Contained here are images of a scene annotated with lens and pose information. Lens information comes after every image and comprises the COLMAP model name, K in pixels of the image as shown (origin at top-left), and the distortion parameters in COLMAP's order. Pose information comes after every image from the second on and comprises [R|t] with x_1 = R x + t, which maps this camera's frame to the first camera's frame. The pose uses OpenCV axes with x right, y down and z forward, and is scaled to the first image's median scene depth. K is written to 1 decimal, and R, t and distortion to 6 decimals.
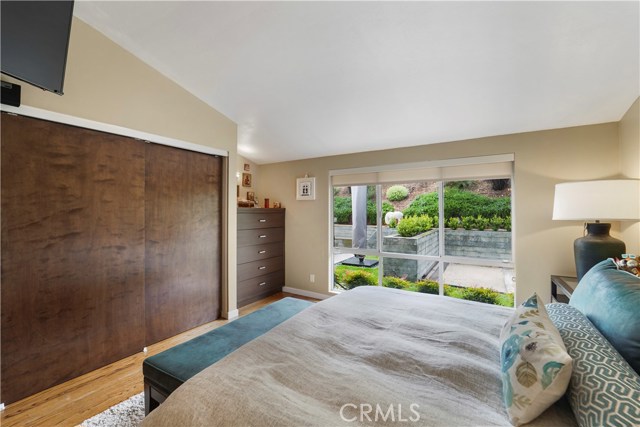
lens RADIAL K [[265.2, 0, 322.1], [0, 265.2, 205.7], [0, 0, 1]] dist [-0.019700, -0.000065]
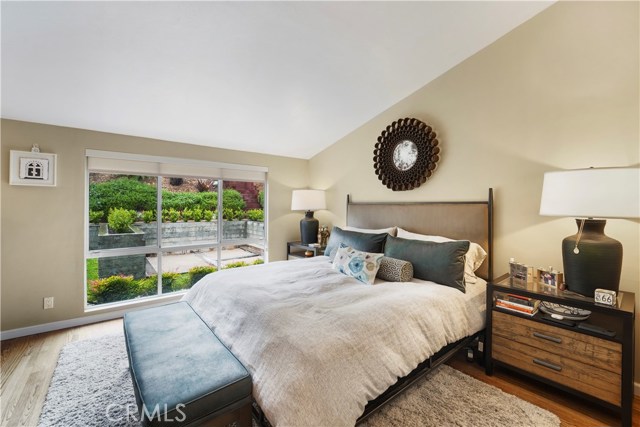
lens RADIAL K [[265.2, 0, 322.1], [0, 265.2, 205.7], [0, 0, 1]] dist [-0.019700, -0.000065]
pose [[0.334925, 0.001104, 0.942244, -0.422371], [-0.025386, 0.999647, 0.007853, 0.003321], [-0.941903, -0.026549, 0.334835, 0.125103]]
